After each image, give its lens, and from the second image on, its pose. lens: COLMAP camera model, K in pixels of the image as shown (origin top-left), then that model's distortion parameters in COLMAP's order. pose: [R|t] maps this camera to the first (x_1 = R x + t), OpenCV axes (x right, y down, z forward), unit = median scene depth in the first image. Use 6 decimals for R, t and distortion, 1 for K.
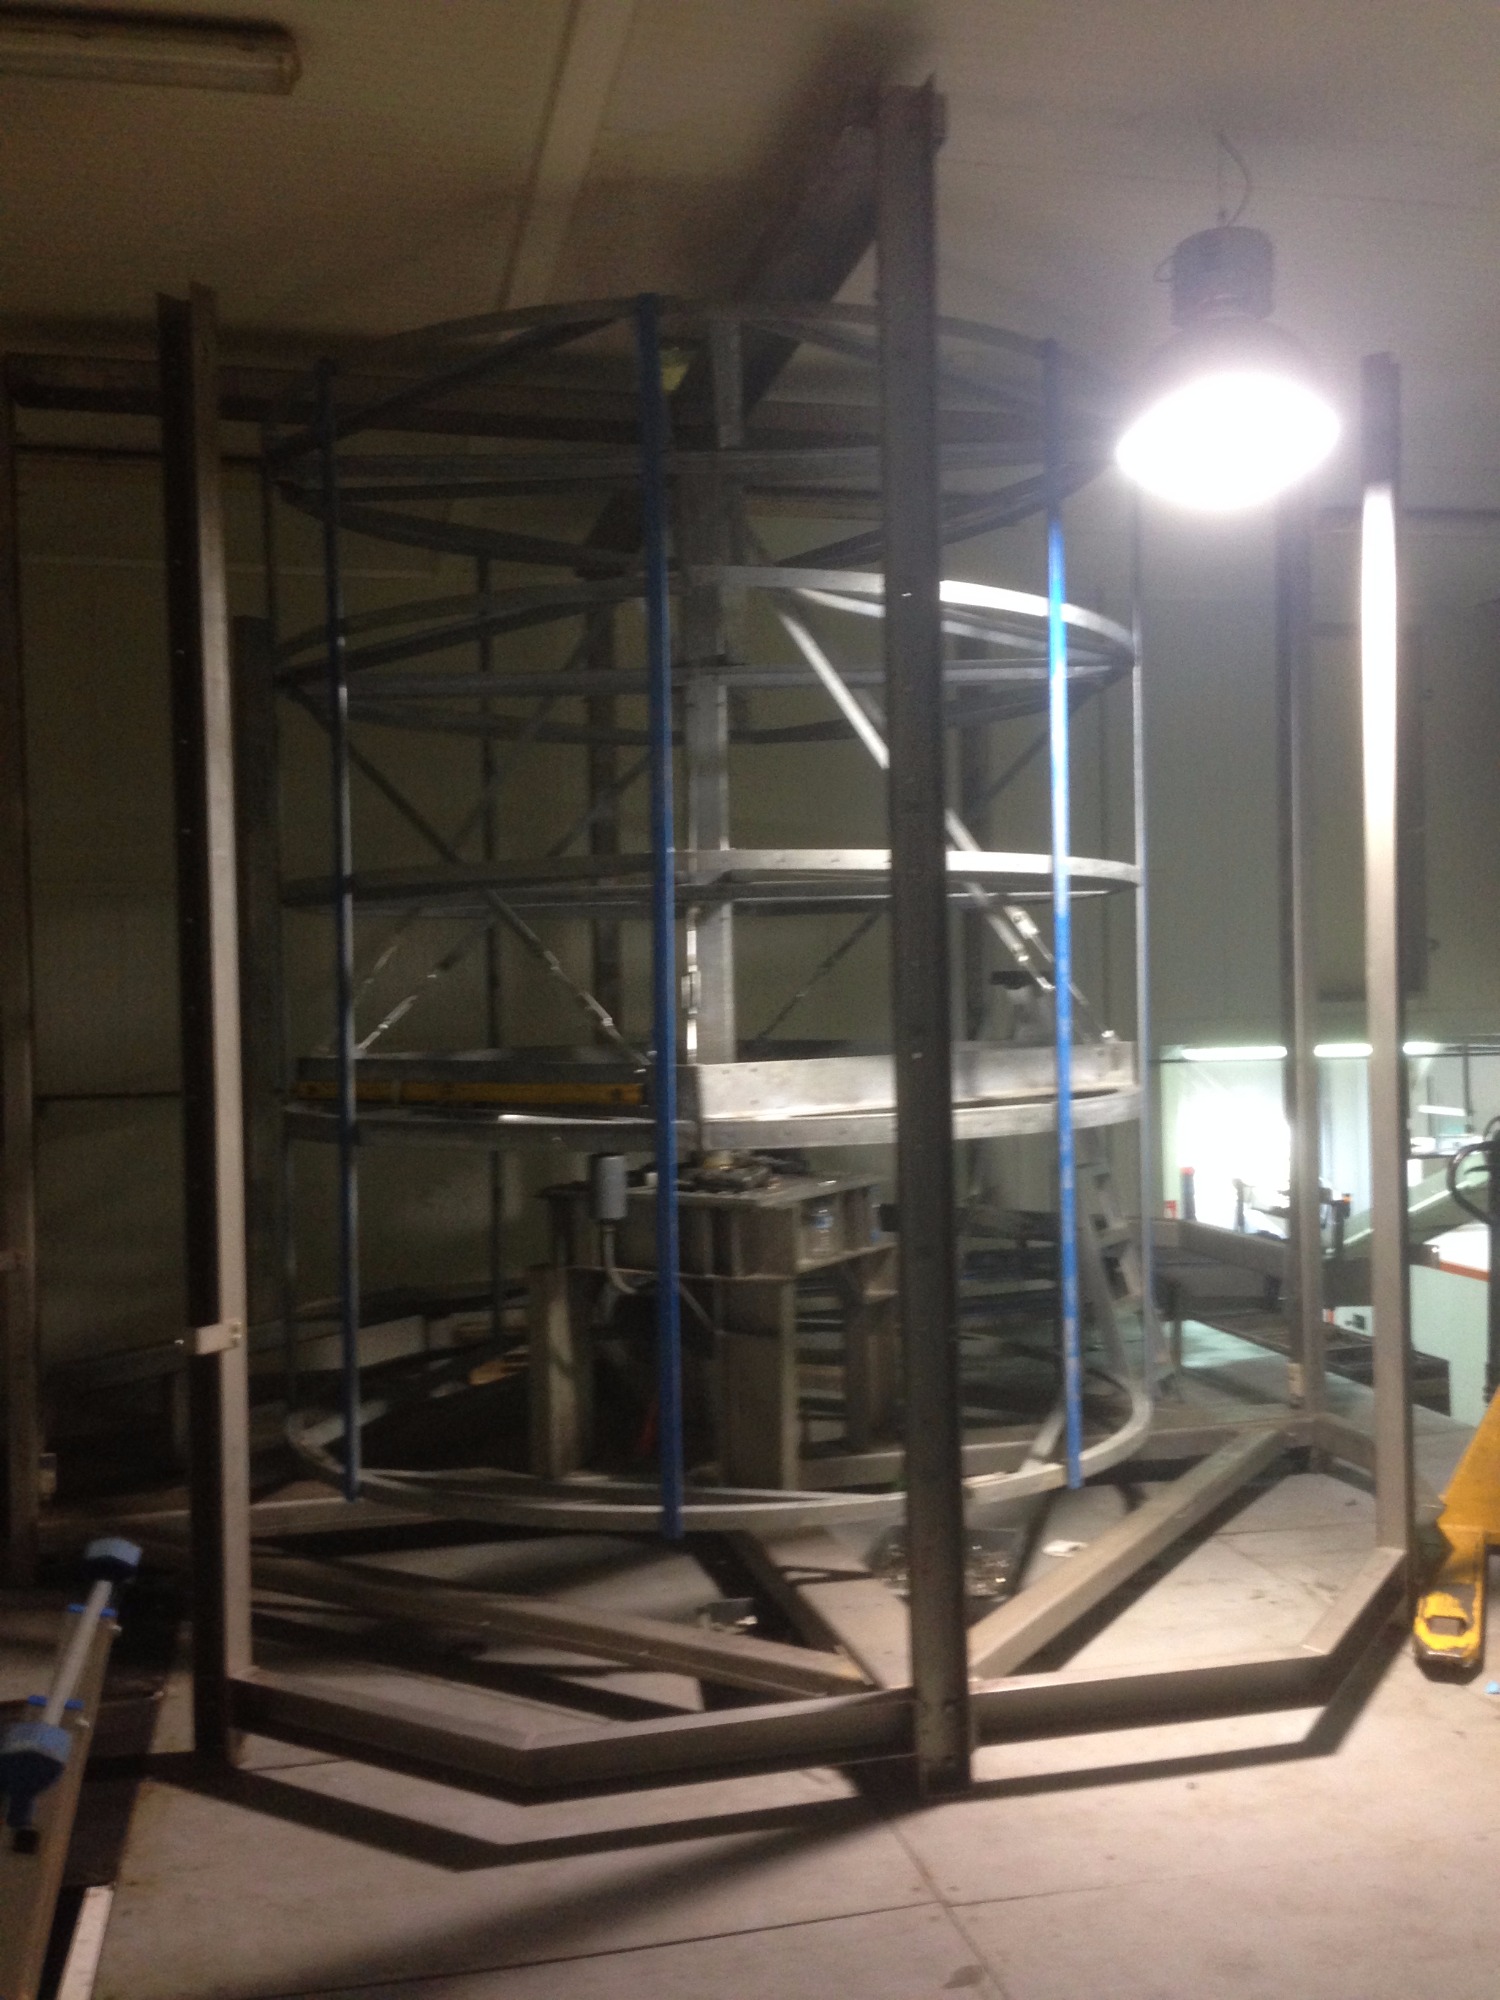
lens RADIAL K [[1868.3, 0, 731.2], [0, 1868.3, 989.5], [0, 0, 1]] dist [-0.001210, 0.000000]
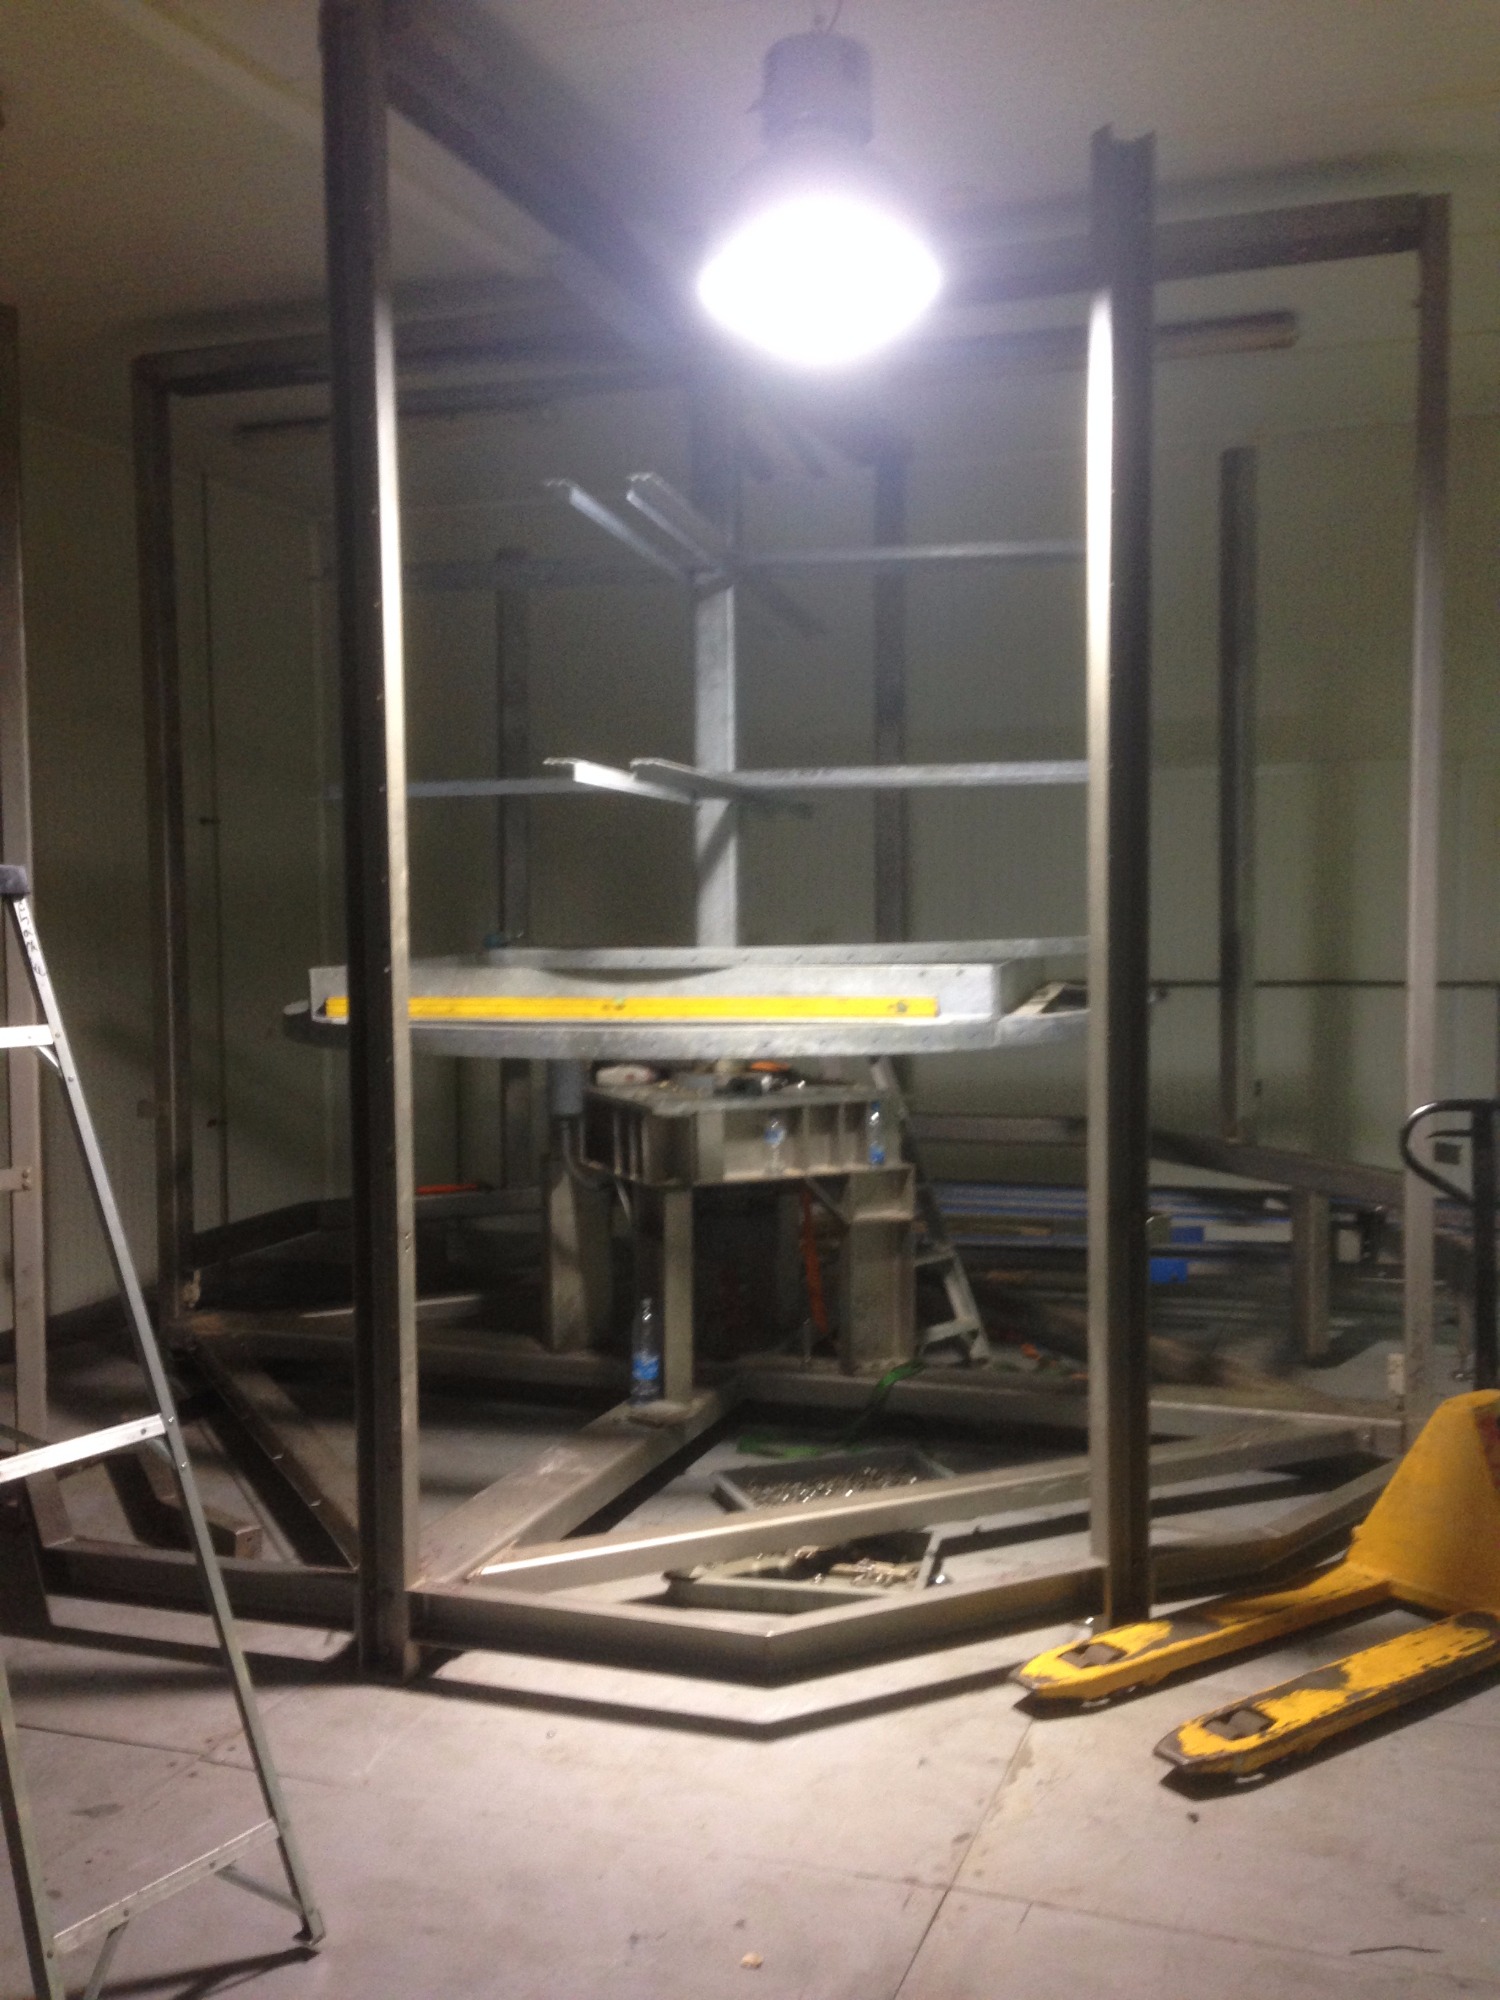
lens RADIAL K [[1868.3, 0, 744.9], [0, 1868.3, 1005.7], [0, 0, 1]] dist [-0.001210, 0.000000]
pose [[0.849877, 0.045531, -0.525010, 0.633714], [-0.013762, 0.997838, 0.064260, -0.007441], [0.526801, -0.047388, 0.848666, 0.192320]]
